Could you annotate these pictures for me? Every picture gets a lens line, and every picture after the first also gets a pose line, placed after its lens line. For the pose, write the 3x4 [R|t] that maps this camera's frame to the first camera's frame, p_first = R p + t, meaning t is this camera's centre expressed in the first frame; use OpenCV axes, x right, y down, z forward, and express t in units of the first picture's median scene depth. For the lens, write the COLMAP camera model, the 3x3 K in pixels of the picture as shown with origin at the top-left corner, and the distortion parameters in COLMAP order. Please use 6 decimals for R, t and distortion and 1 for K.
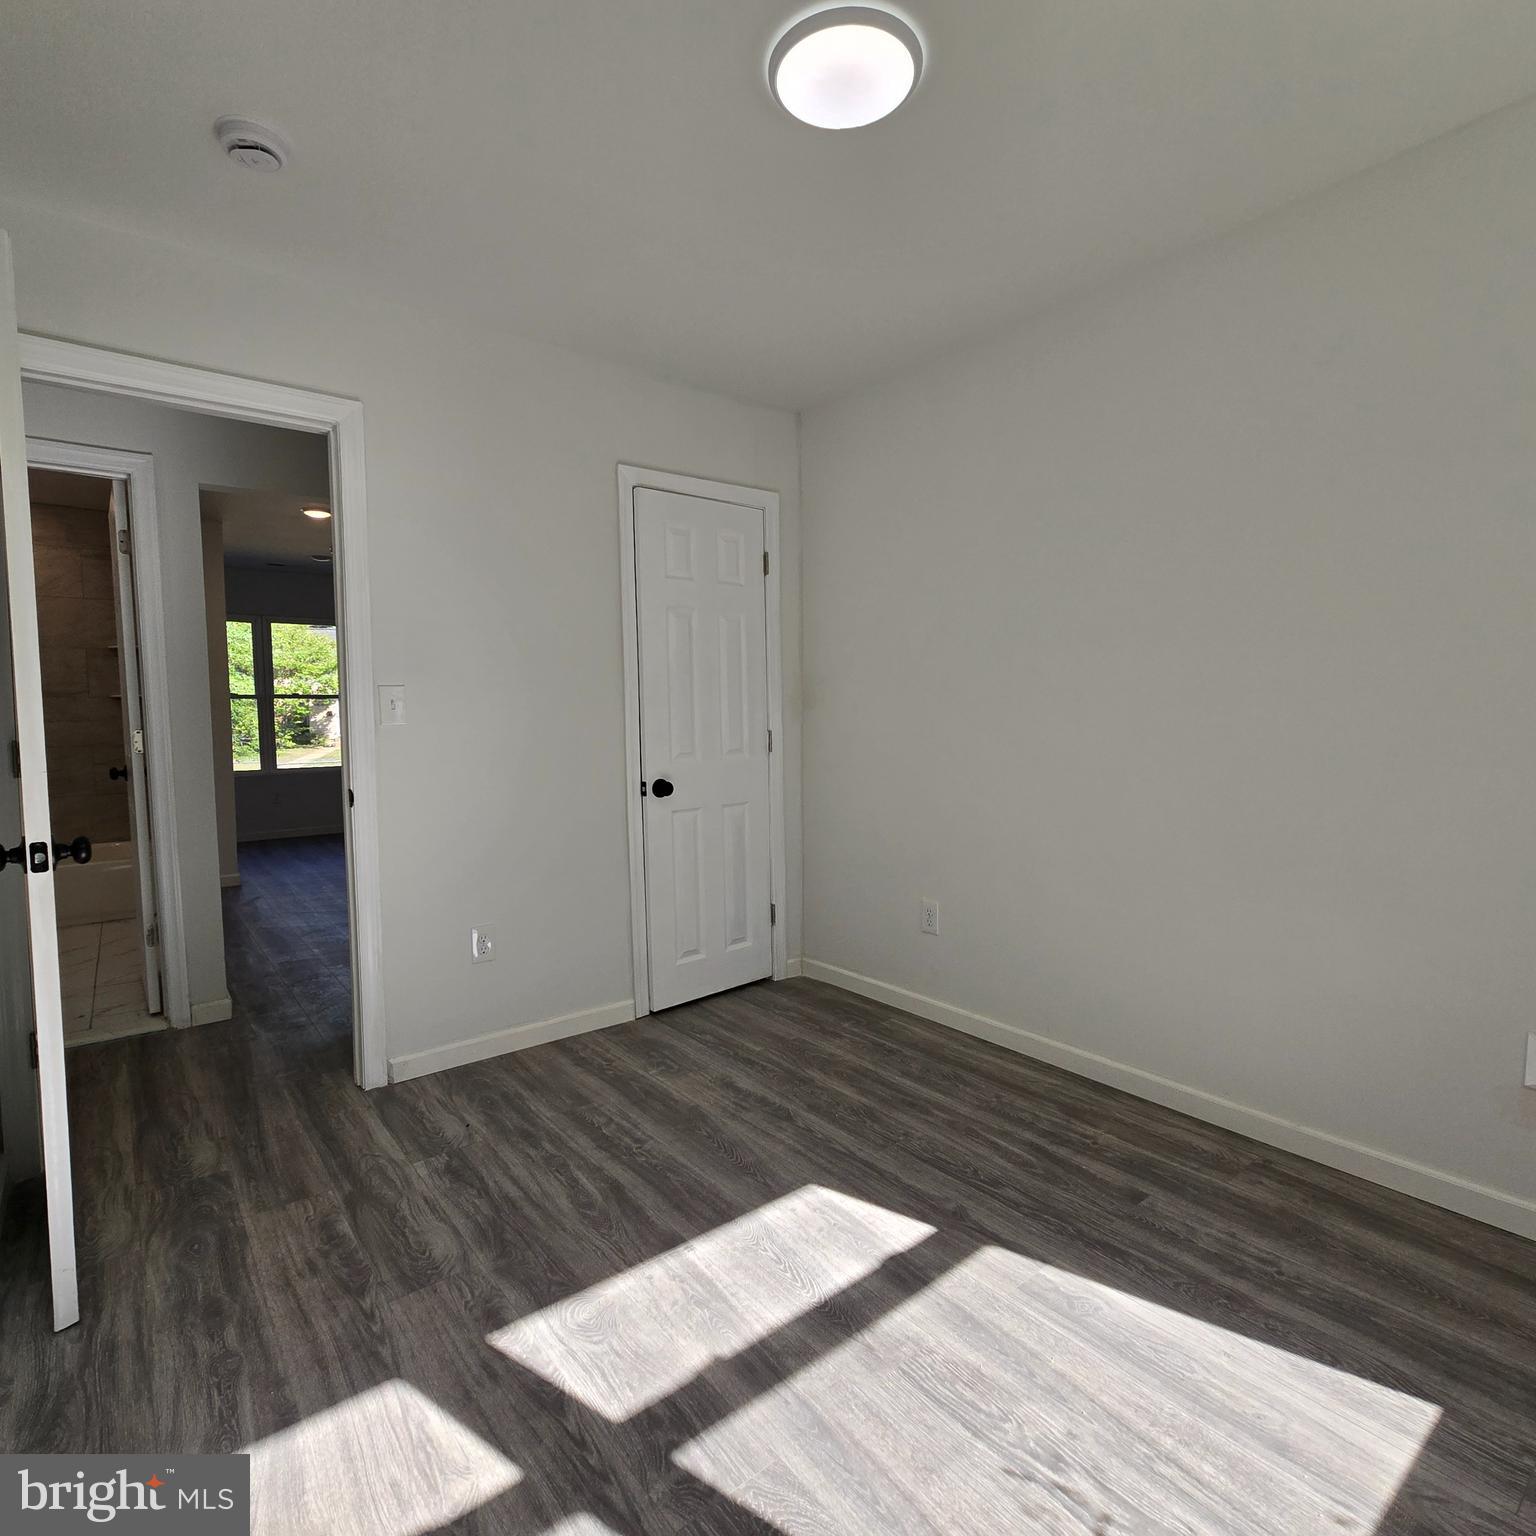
lens RADIAL K [[840.1, 0, 771.4], [0, 840.1, 760.8], [0, 0, 1]] dist [-0.003593, -0.000273]
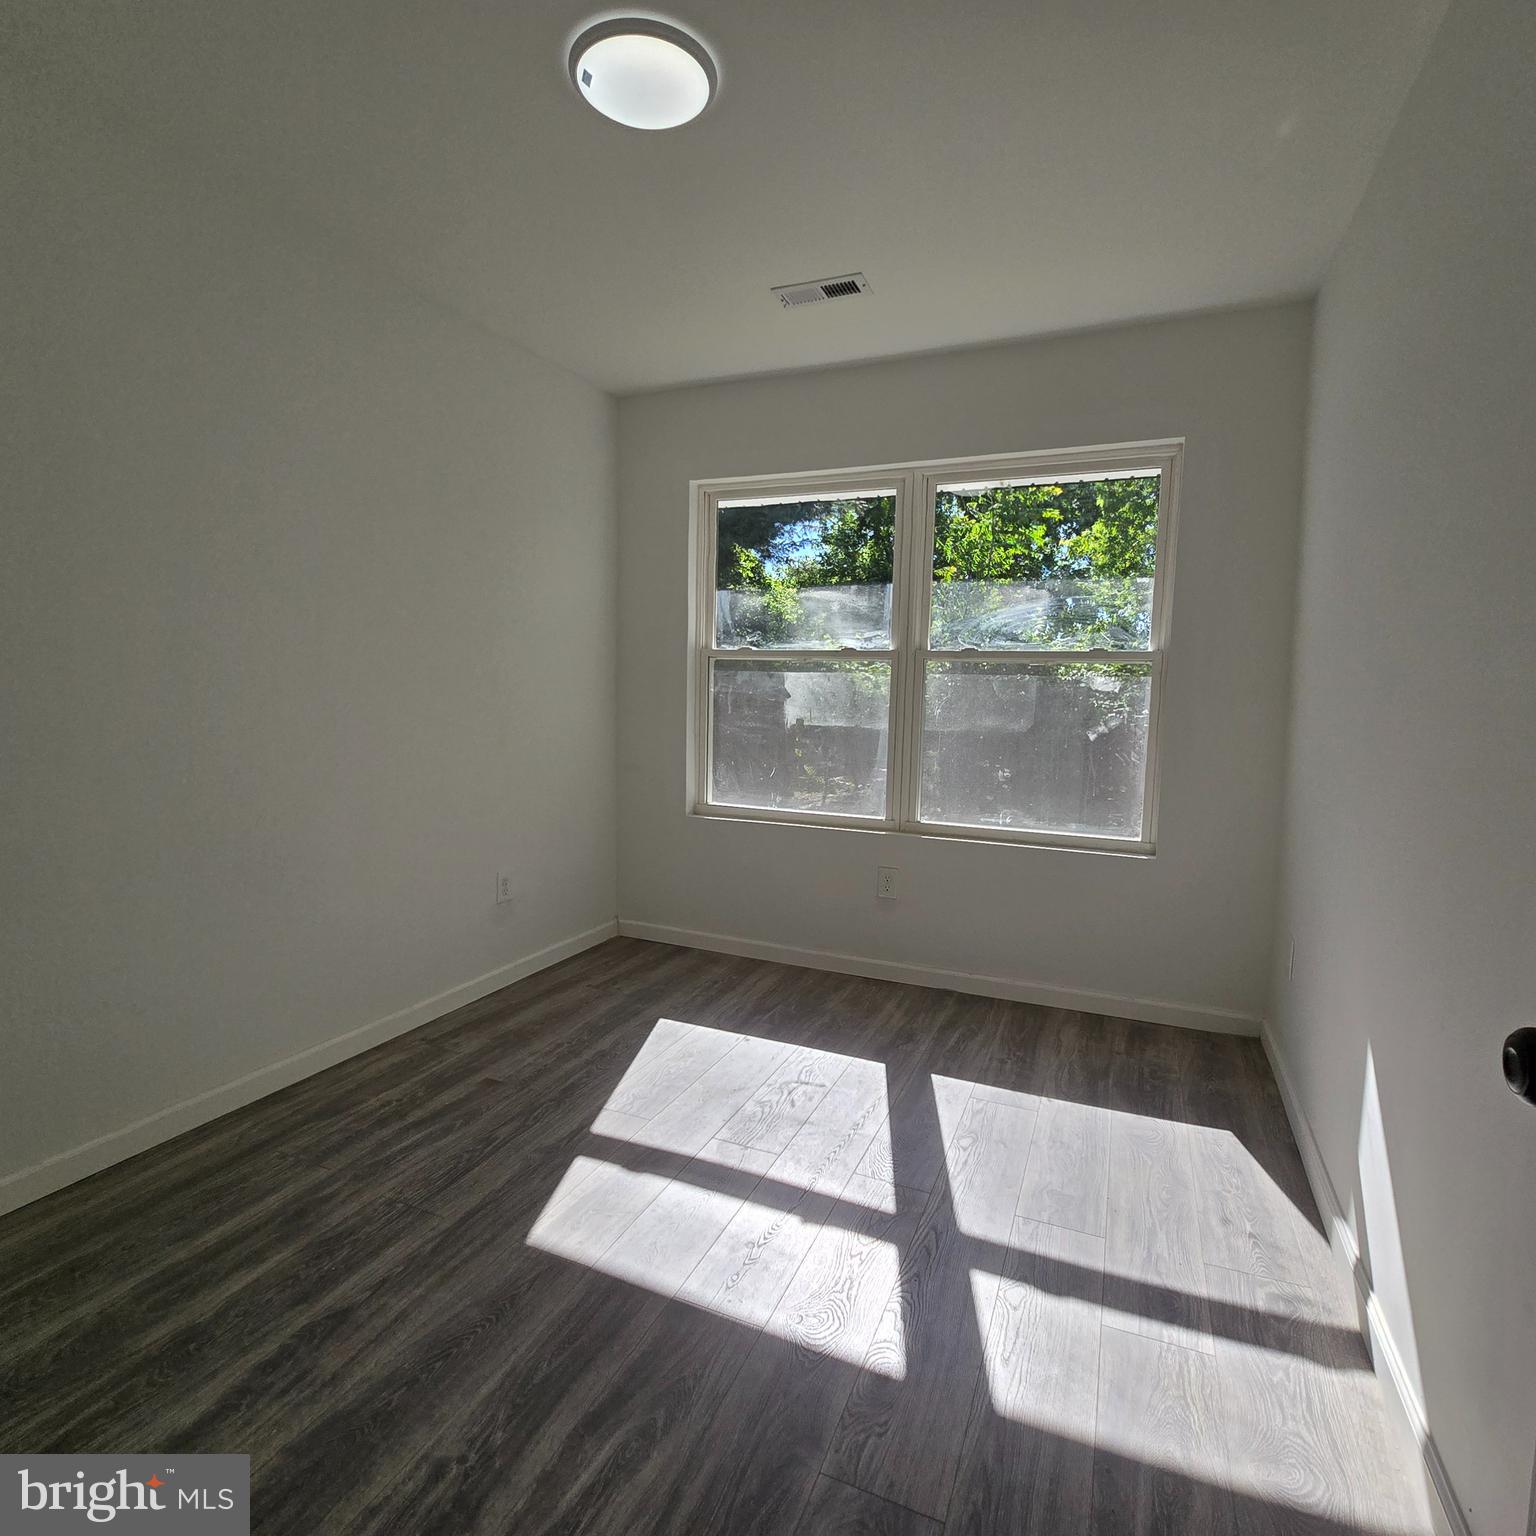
lens RADIAL K [[840.1, 0, 772.7], [0, 840.1, 771.0], [0, 0, 1]] dist [-0.003593, -0.000273]
pose [[-0.472354, -0.082557, 0.877534, -0.701413], [0.038419, 0.992729, 0.114074, -0.048548], [-0.880571, 0.087598, -0.465748, 1.030038]]
